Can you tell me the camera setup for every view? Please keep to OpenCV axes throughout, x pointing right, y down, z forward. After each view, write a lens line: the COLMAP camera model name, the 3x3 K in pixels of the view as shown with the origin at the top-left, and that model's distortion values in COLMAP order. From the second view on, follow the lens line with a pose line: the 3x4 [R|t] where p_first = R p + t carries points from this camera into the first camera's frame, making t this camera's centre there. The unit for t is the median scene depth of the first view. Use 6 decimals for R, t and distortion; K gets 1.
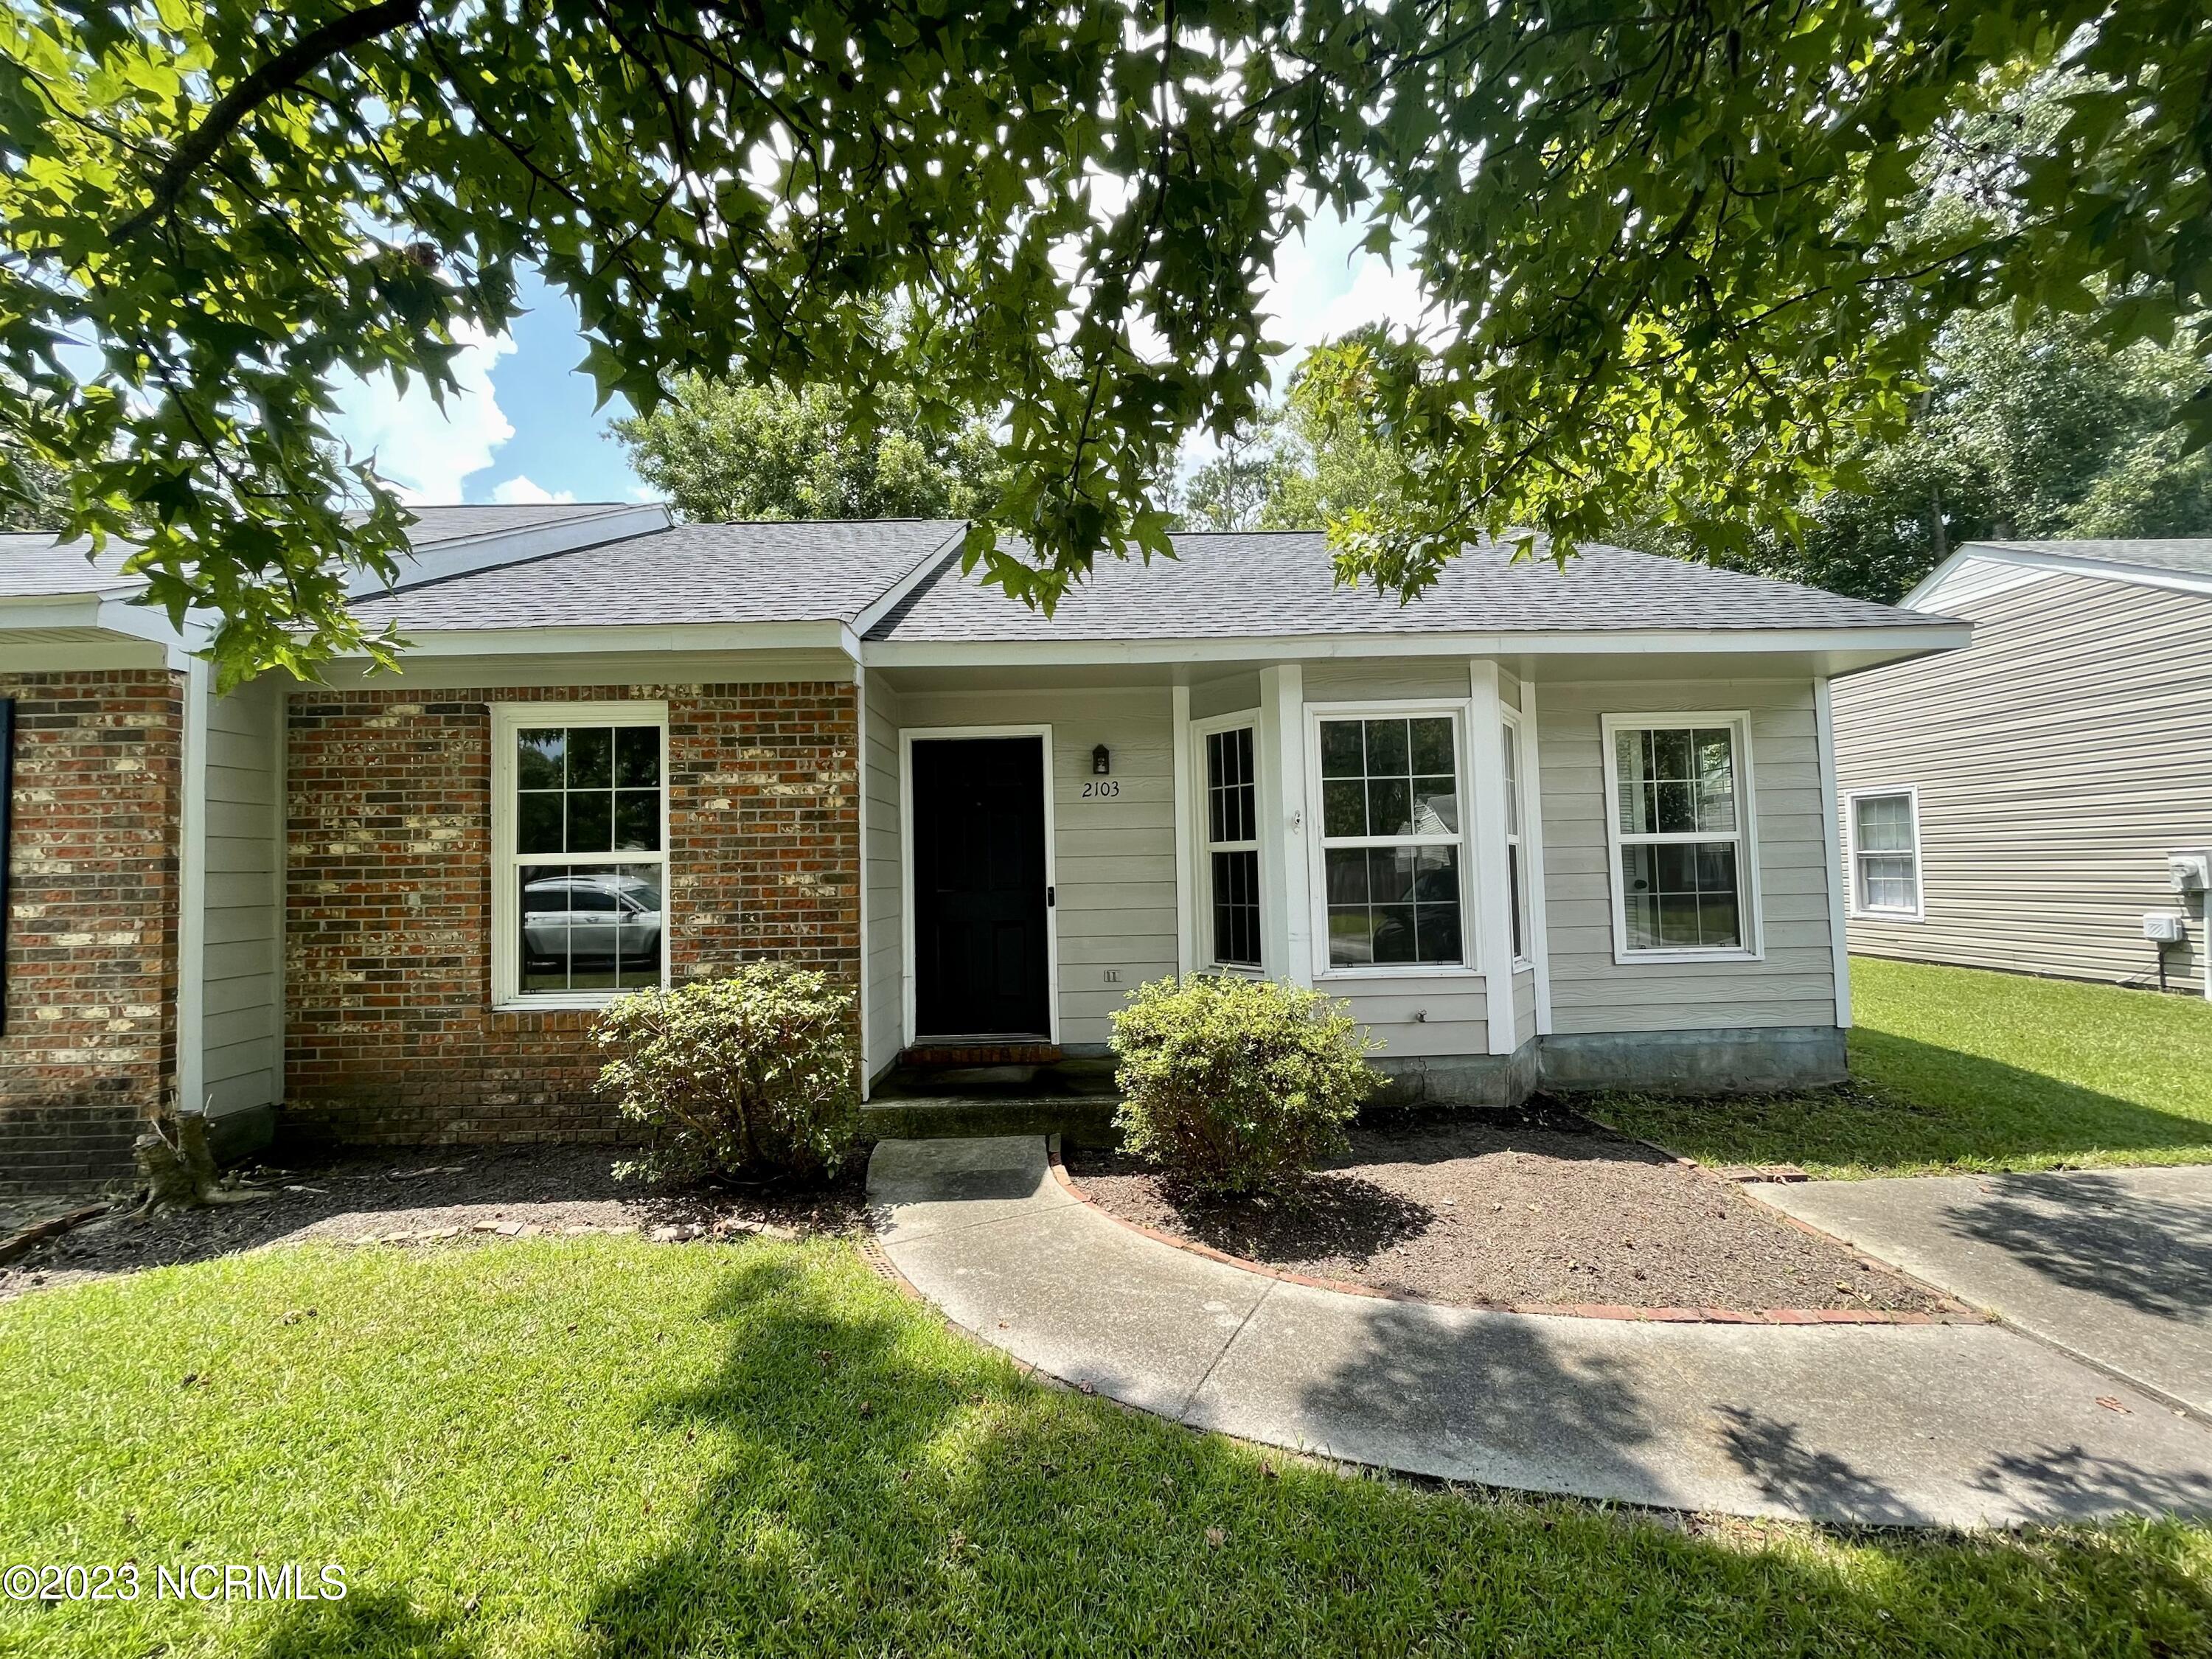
lens RADIAL K [[892.8, 0, 1108.2], [0, 892.8, 825.8], [0, 0, 1]] dist [-0.003120, 0.000490]
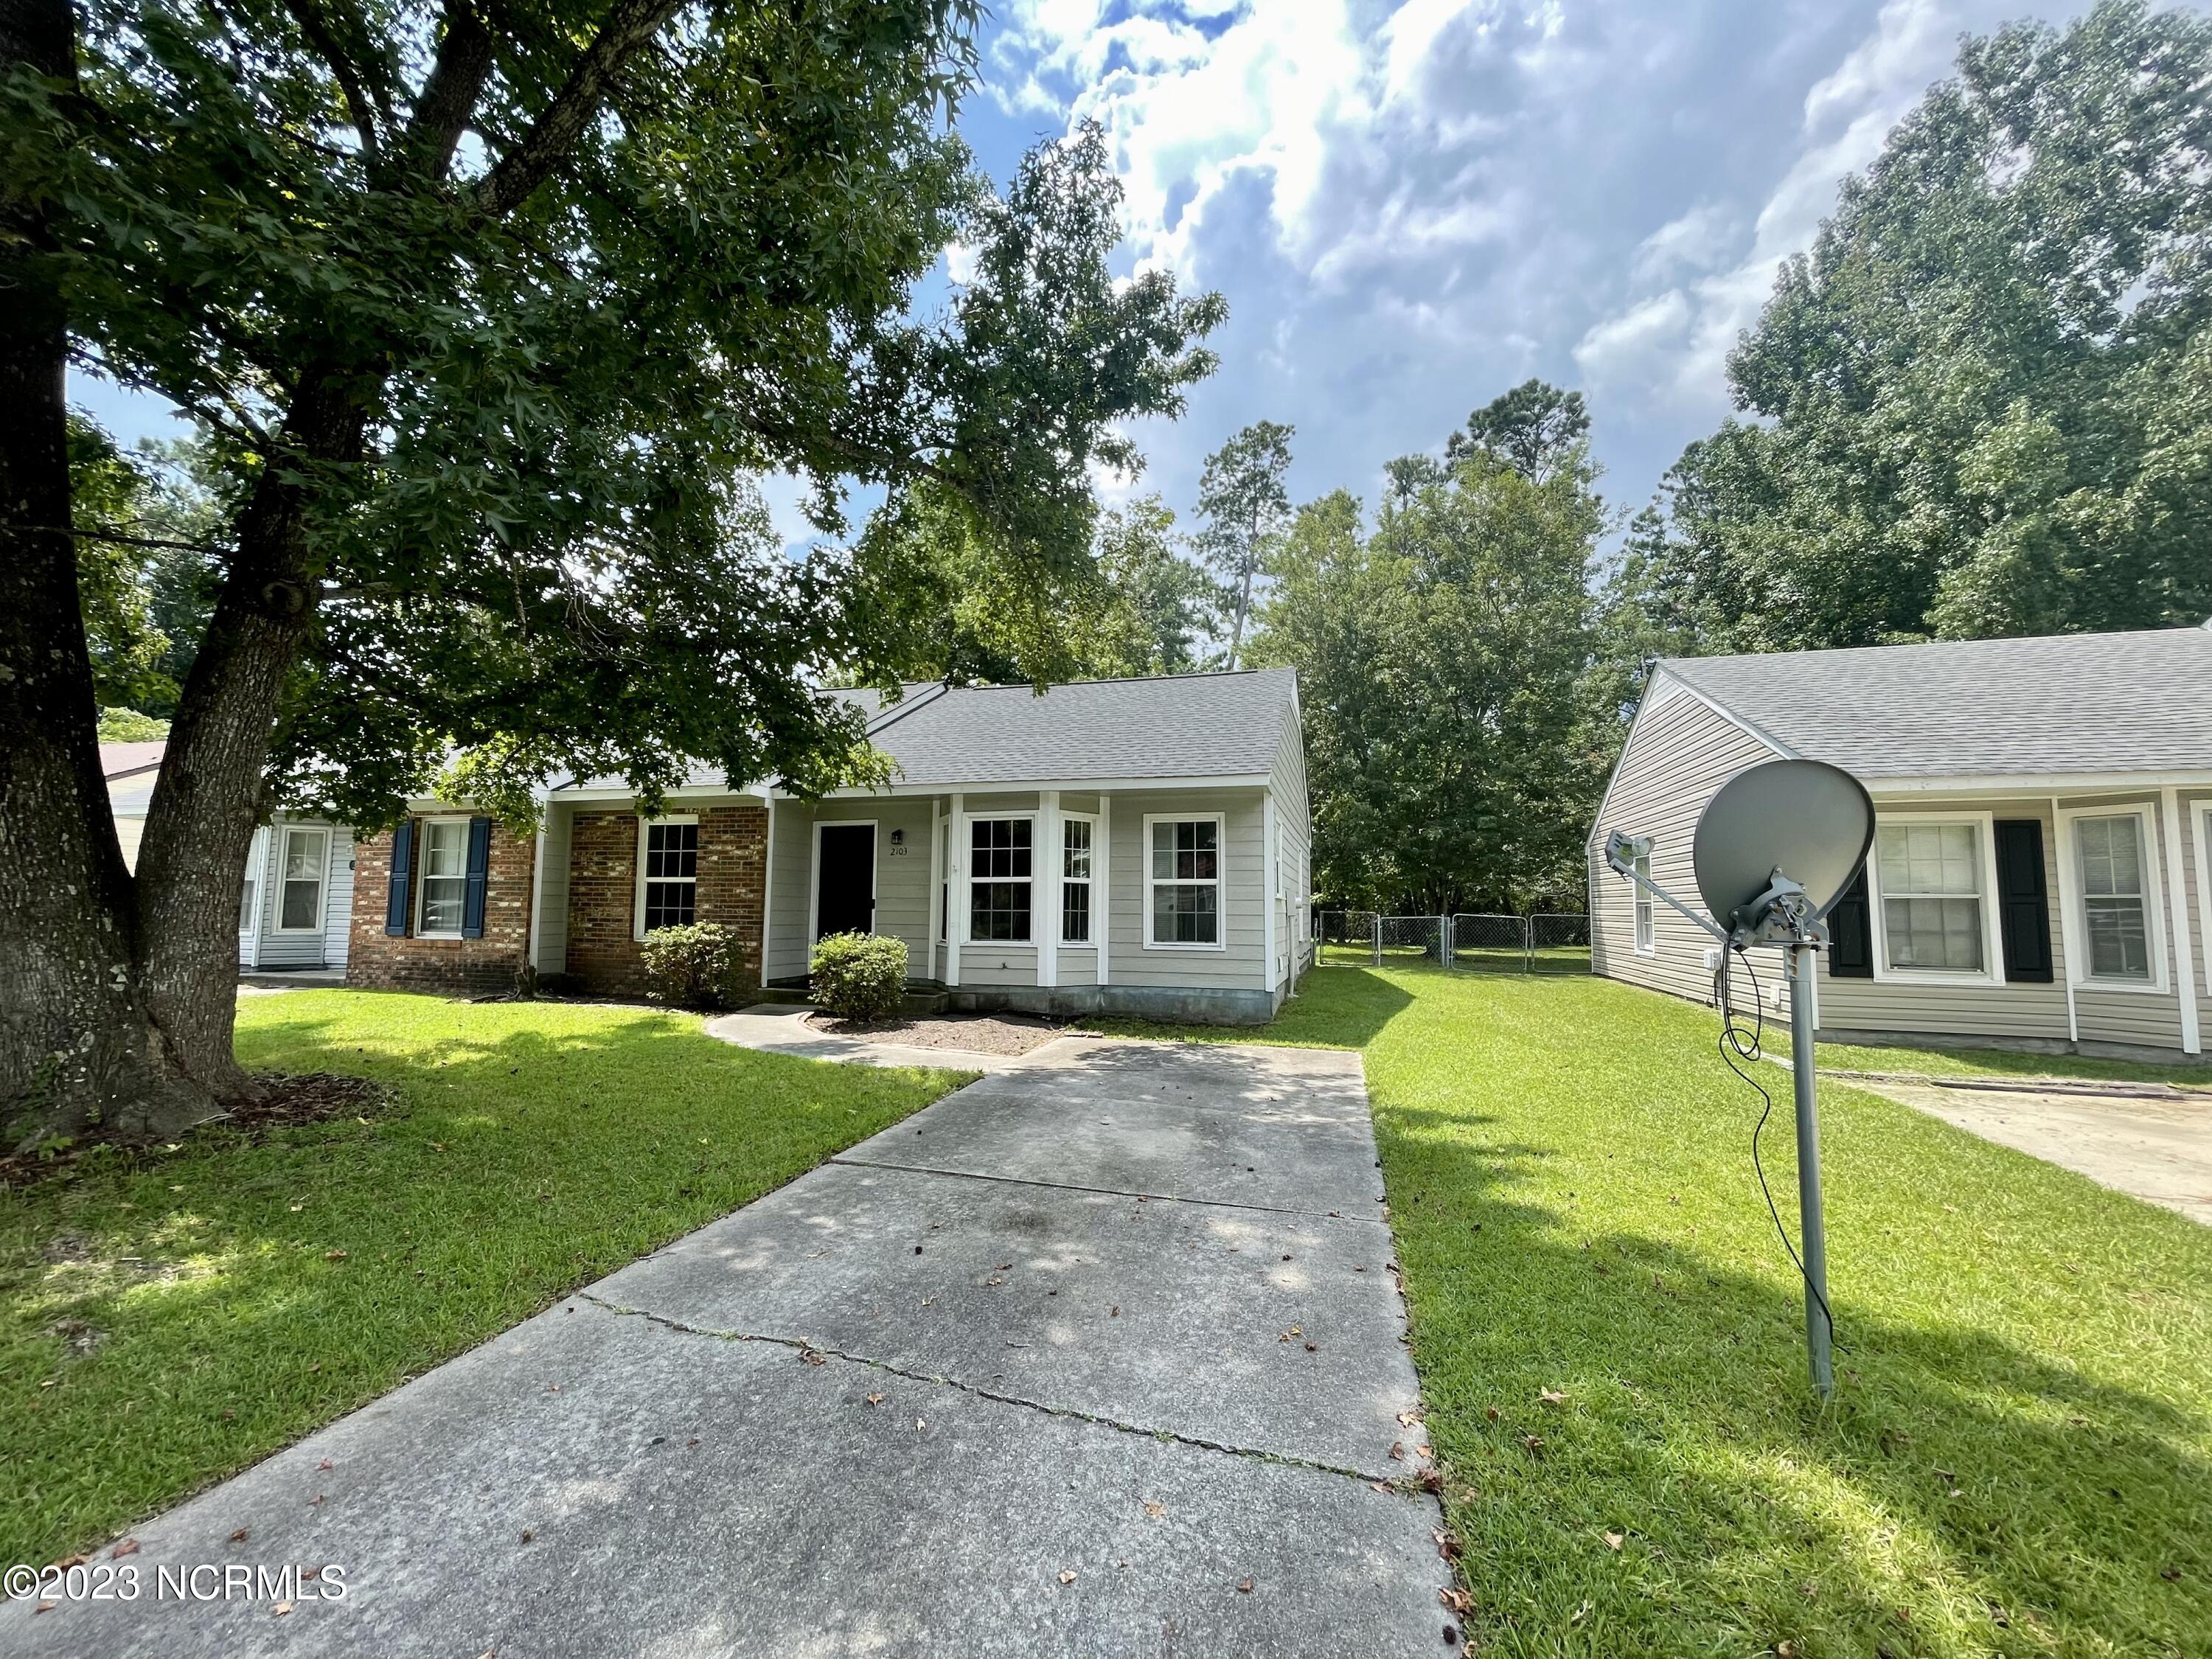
lens RADIAL K [[892.8, 0, 1104.7], [0, 892.8, 832.0], [0, 0, 1]] dist [-0.003120, 0.000490]
pose [[0.955692, 0.003344, -0.294351, 1.274548], [-0.015256, 0.999154, -0.038184, -0.018391], [0.293974, 0.040983, 0.954934, -0.981277]]
